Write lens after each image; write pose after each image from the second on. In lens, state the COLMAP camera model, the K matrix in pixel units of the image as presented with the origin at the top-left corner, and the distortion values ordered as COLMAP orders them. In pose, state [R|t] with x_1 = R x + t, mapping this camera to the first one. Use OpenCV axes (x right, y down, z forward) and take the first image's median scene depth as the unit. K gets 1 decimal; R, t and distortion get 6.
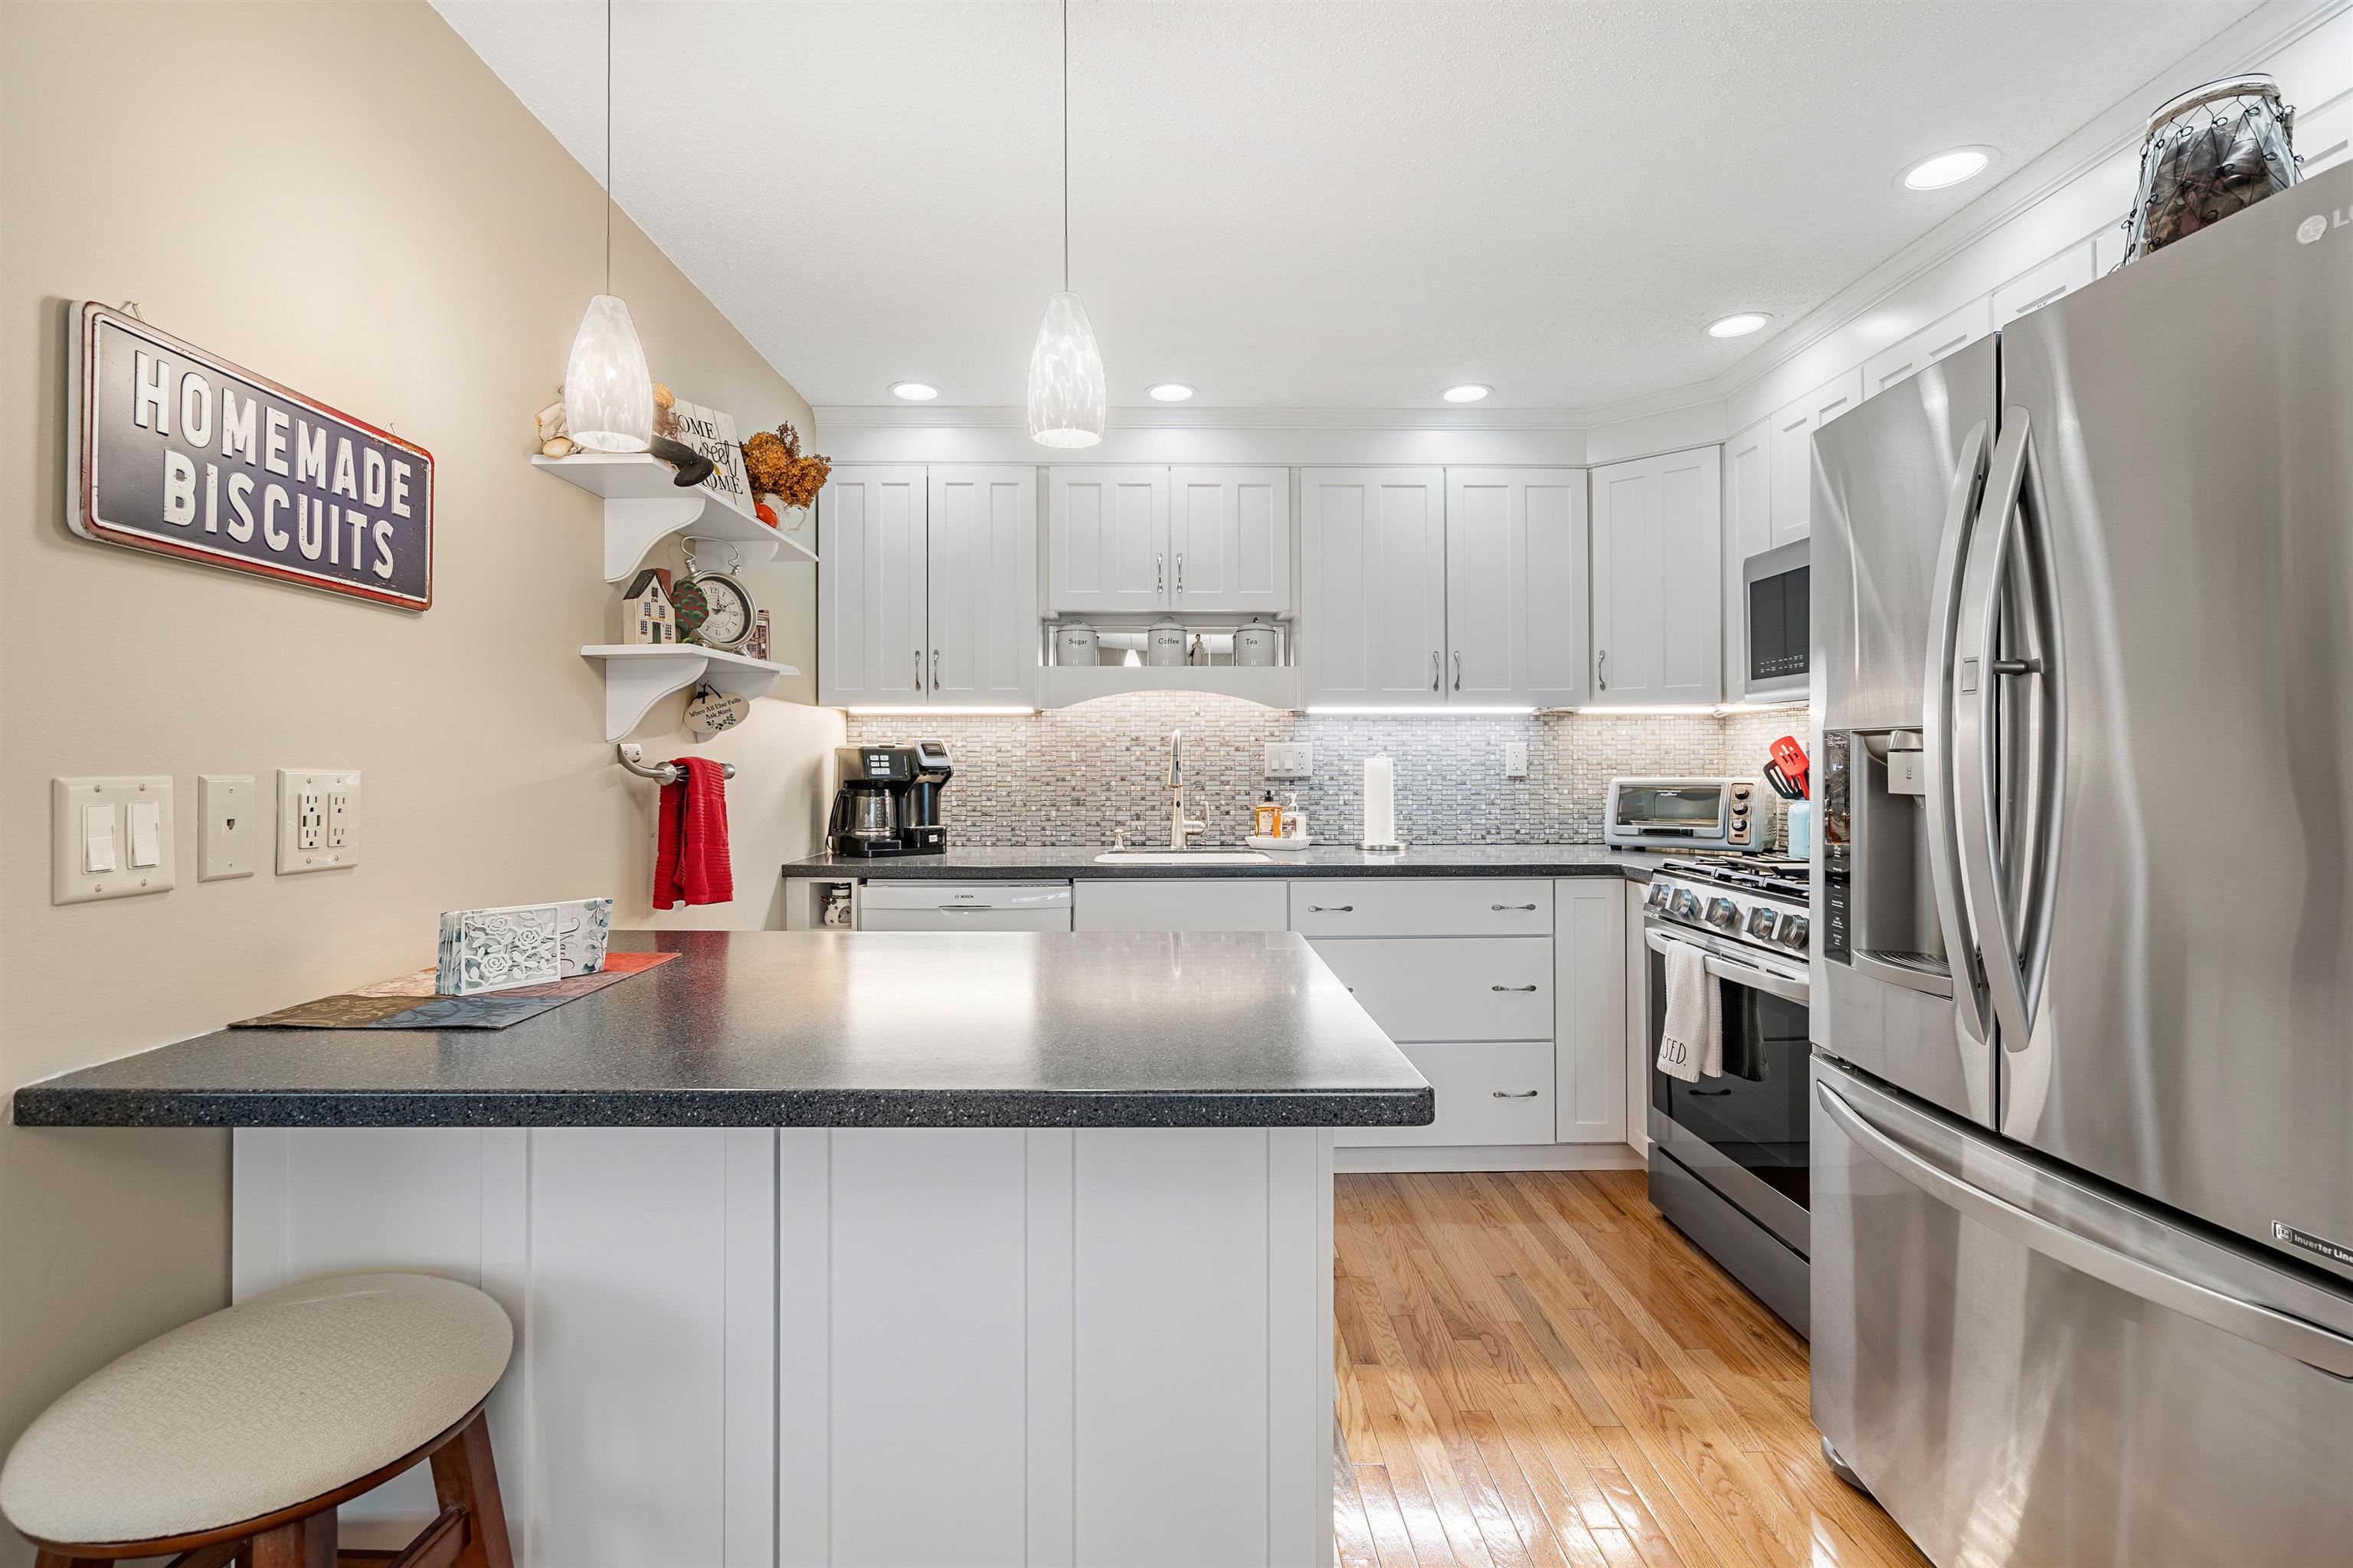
lens RADIAL K [[1089.3, 0, 1182.5], [0, 1089.3, 760.6], [0, 0, 1]] dist [-0.007495, 0.004249]
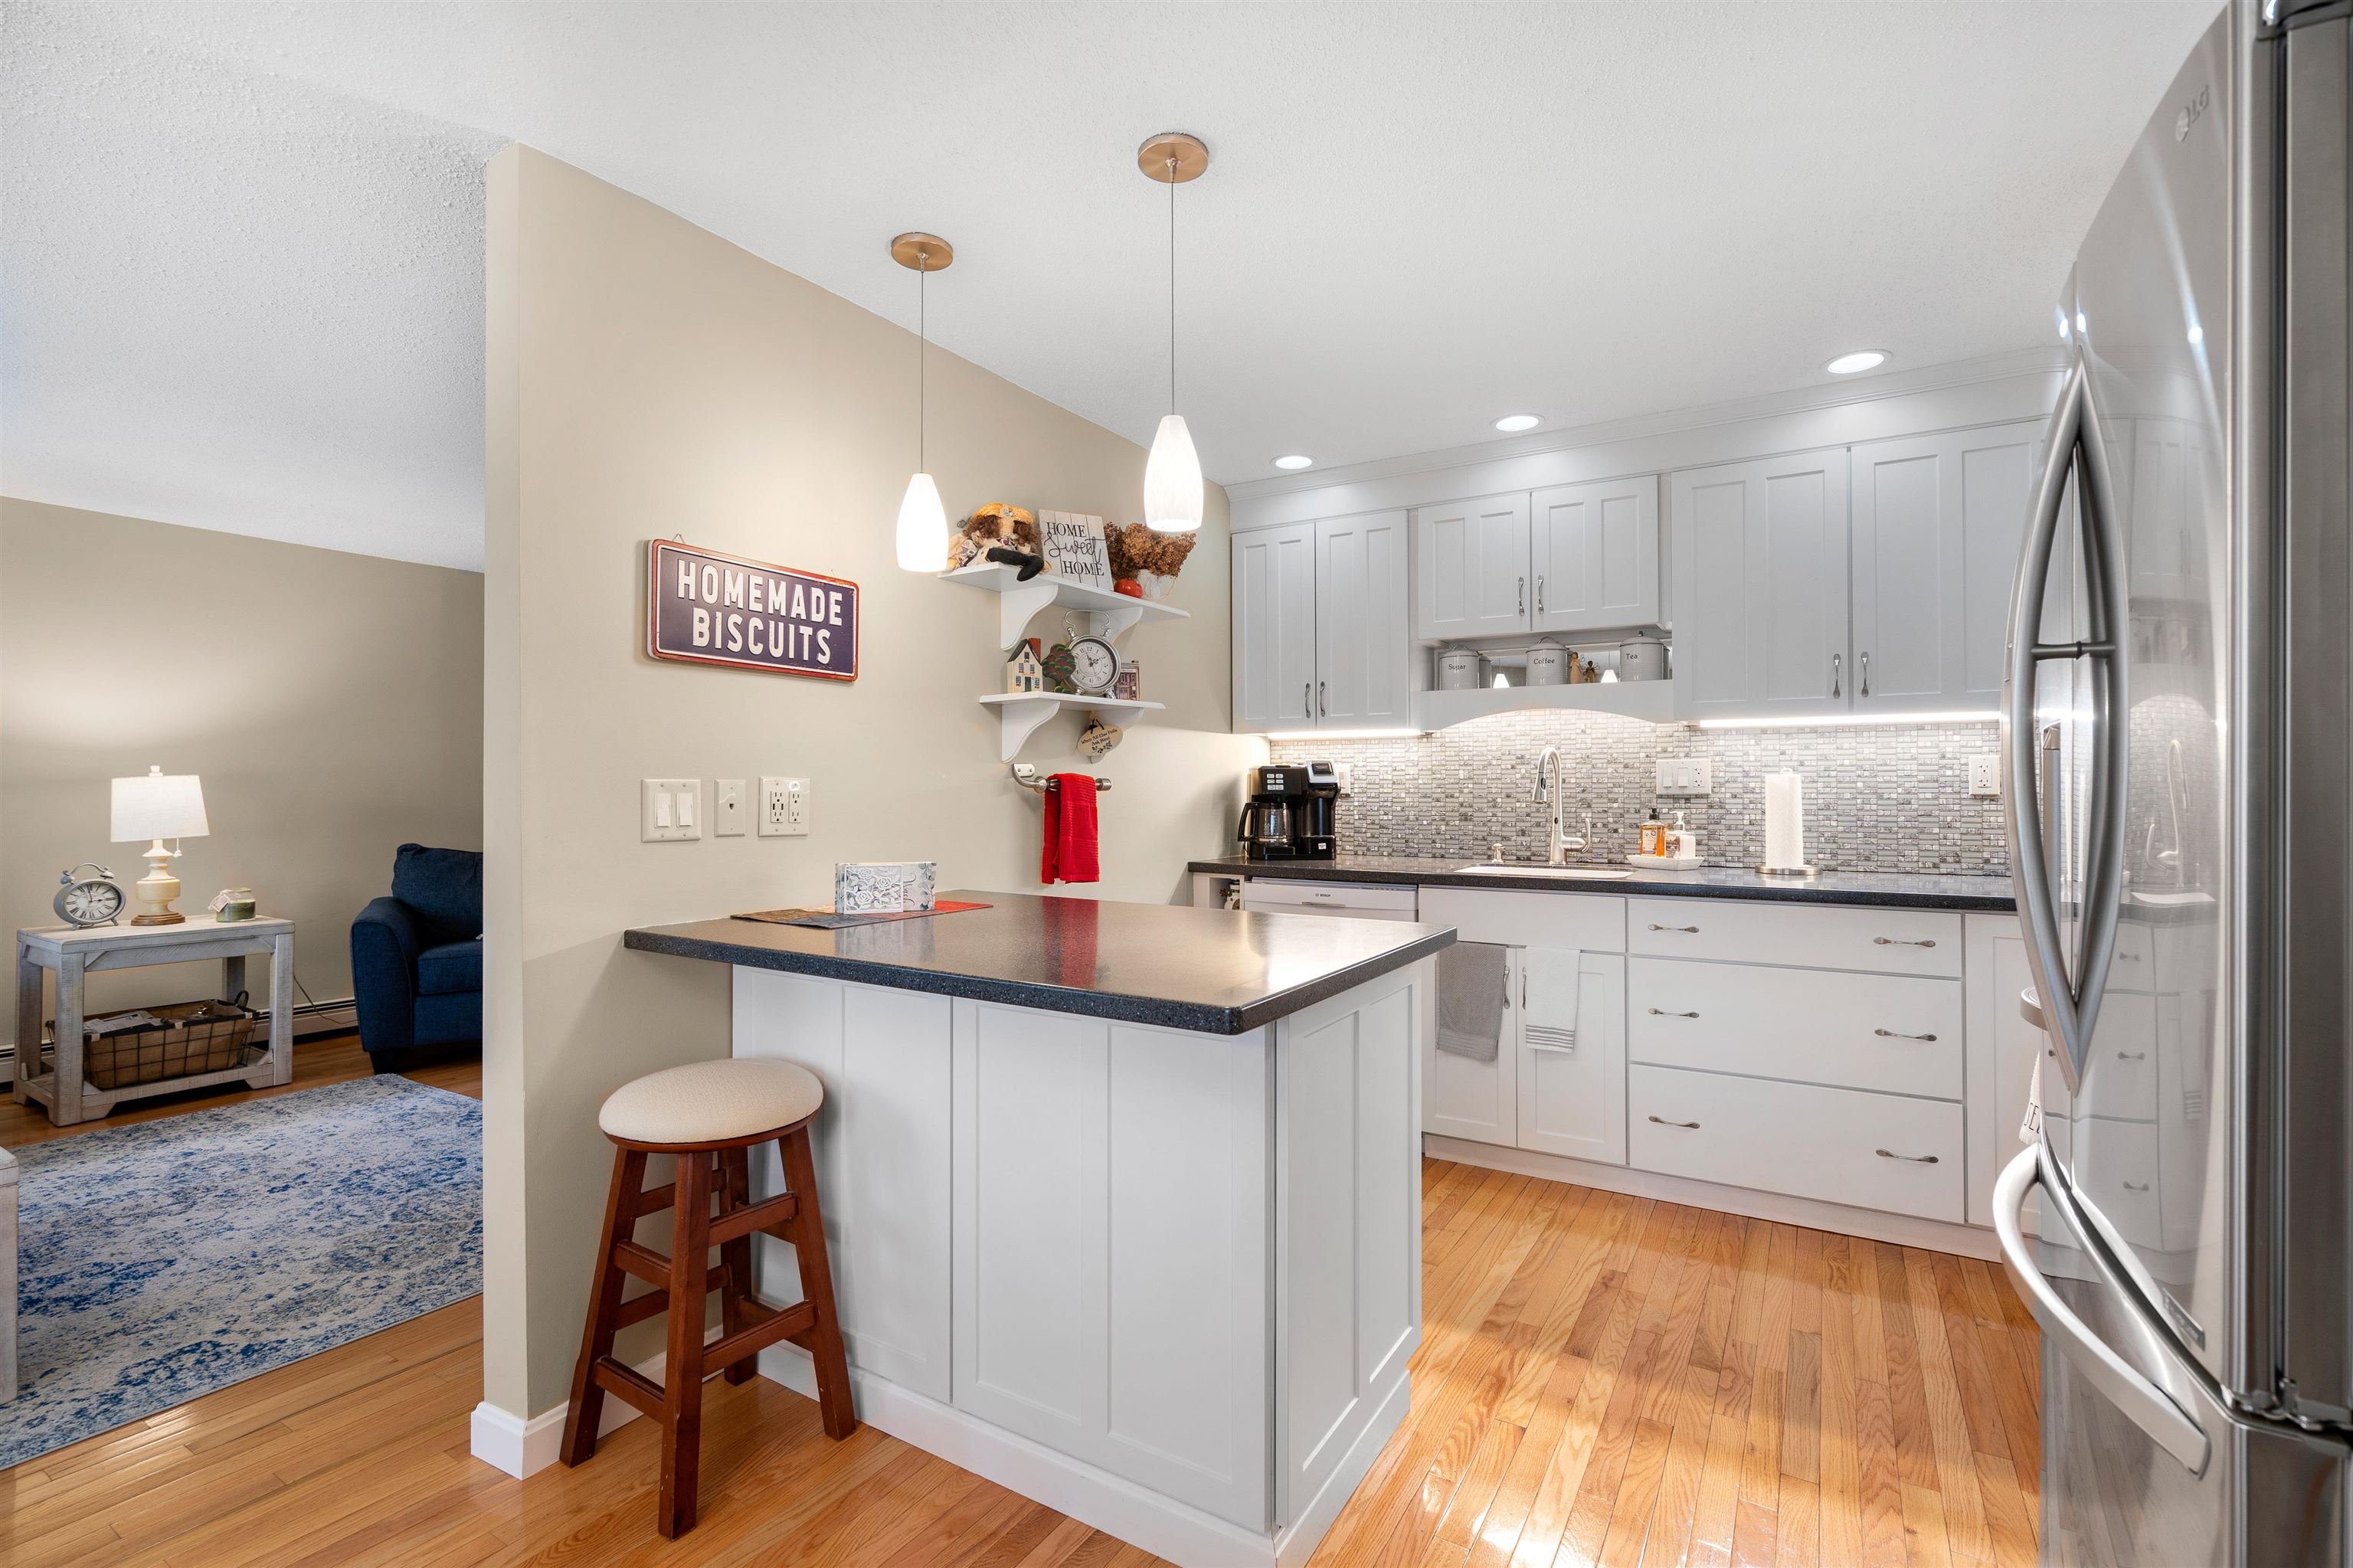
lens RADIAL K [[1089.3, 0, 1175.8], [0, 1089.3, 790.1], [0, 0, 1]] dist [-0.007495, 0.004249]
pose [[0.838357, 0.001218, -0.545120, 0.347194], [0.000133, 0.999997, 0.002439, 0.012325], [0.545121, -0.002117, 0.838355, -0.060018]]
